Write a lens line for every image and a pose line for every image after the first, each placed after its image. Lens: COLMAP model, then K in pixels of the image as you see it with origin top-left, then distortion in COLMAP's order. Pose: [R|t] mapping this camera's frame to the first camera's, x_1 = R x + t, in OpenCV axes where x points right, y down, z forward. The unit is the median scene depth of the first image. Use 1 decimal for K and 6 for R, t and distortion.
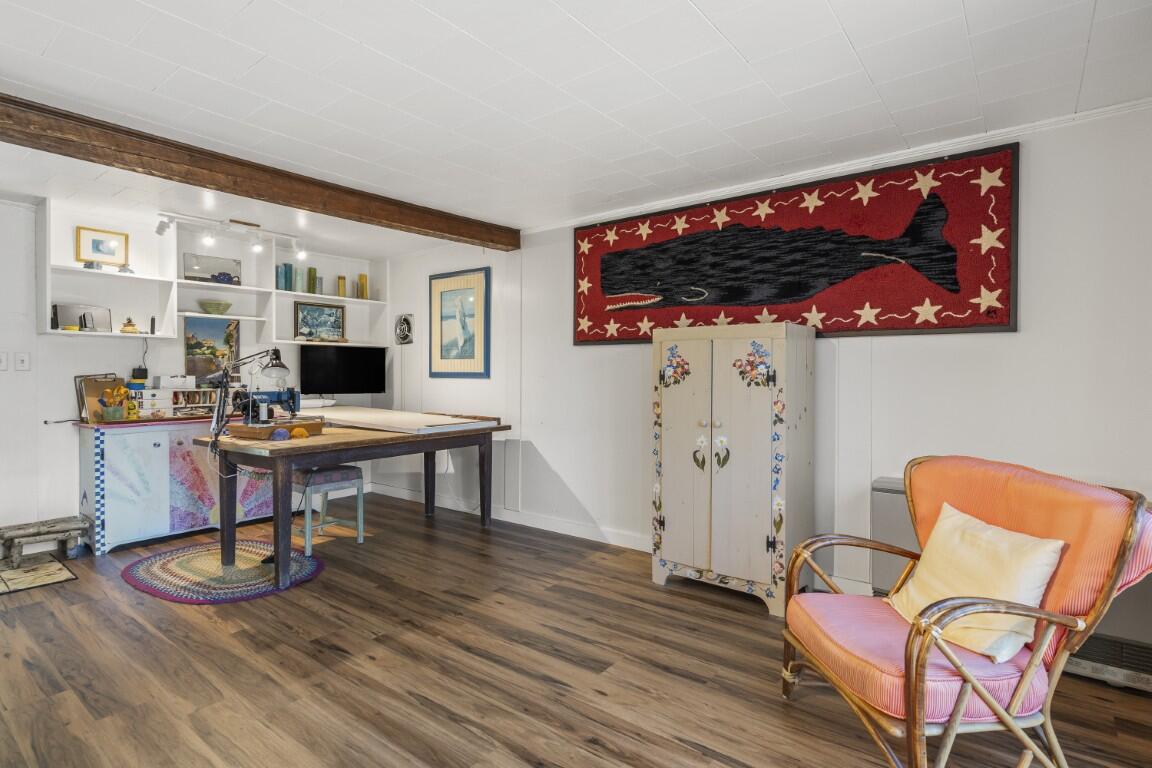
lens RADIAL K [[580.3, 0, 577.1], [0, 580.3, 380.1], [0, 0, 1]] dist [0.000704, 0.000196]
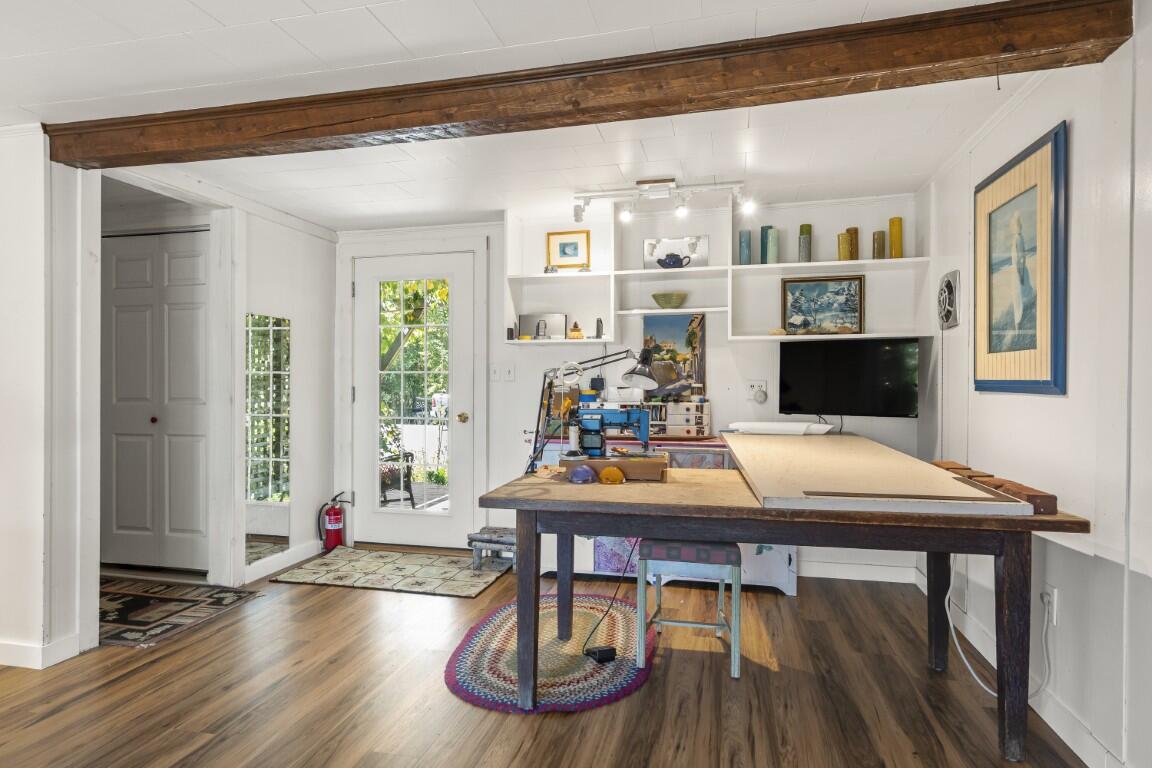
lens RADIAL K [[650.9, 0, 576.0], [0, 650.9, 384.0], [0, 0, 1]] dist [0.023568, 0.000168]
pose [[0.410578, -0.000161, -0.911826, 0.160743], [-0.010107, 0.999938, -0.004727, -0.006084], [0.911770, 0.011157, 0.410551, 0.608547]]
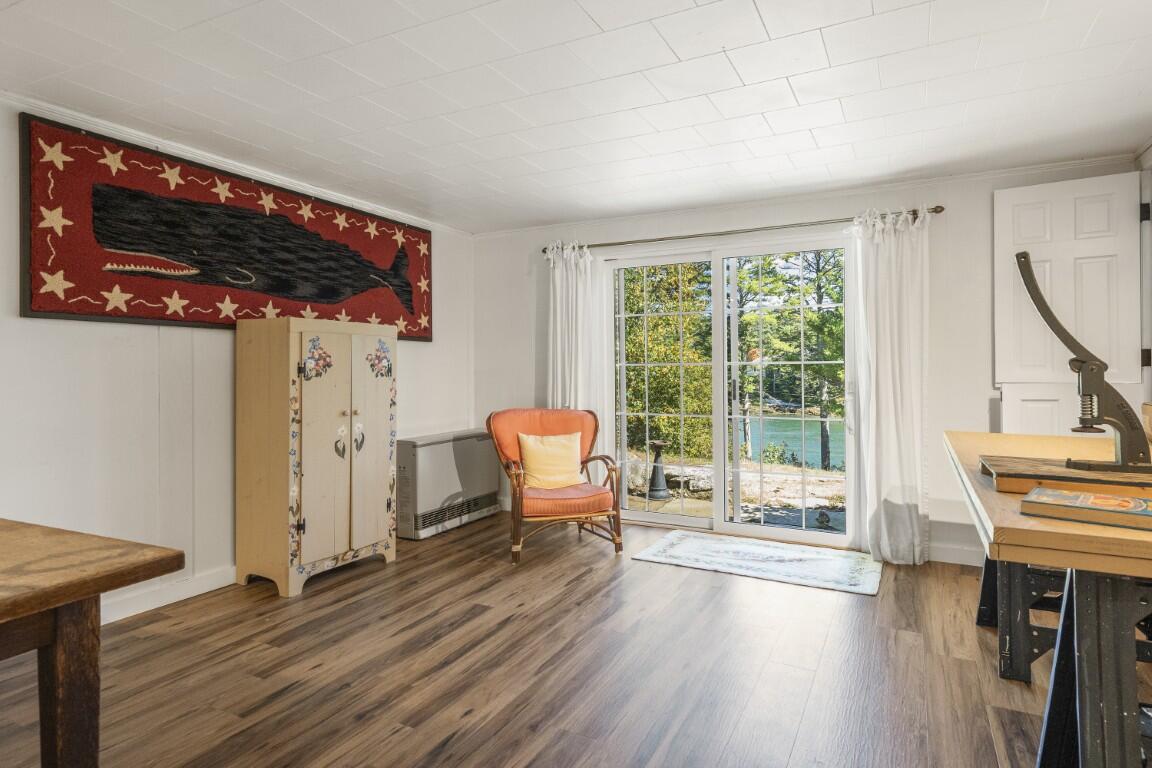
lens RADIAL K [[637.8, 0, 578.3], [0, 637.8, 368.5], [0, 0, 1]] dist [0.004159, 0.000943]
pose [[-0.184670, -0.000325, 0.982801, -0.784727], [0.012321, 0.999921, 0.002646, -0.003764], [-0.982723, 0.012597, -0.184651, 0.624928]]
